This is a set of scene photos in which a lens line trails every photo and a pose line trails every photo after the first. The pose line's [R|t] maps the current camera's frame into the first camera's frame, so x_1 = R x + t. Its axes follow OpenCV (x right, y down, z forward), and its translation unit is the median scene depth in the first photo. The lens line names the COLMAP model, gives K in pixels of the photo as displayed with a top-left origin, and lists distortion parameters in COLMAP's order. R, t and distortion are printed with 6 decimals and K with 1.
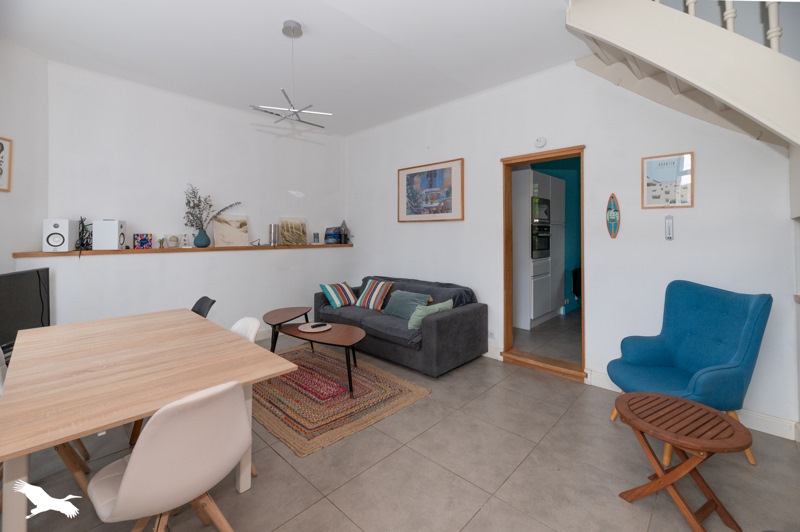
lens RADIAL K [[342.1, 0, 398.9], [0, 342.1, 232.0], [0, 0, 1]] dist [0.000377, 0.000047]
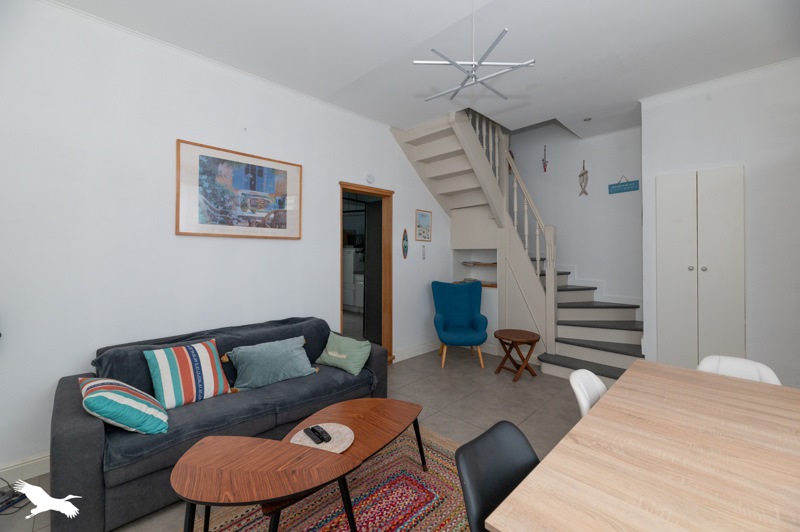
lens RADIAL K [[333.5, 0, 398.9], [0, 333.5, 255.1], [0, 0, 1]] dist [-0.000609, -0.000012]
pose [[0.023683, -0.002827, 0.999716, -0.596710], [-0.012169, 0.999921, 0.003116, -0.001361], [-0.999645, -0.012240, 0.023646, 0.703201]]
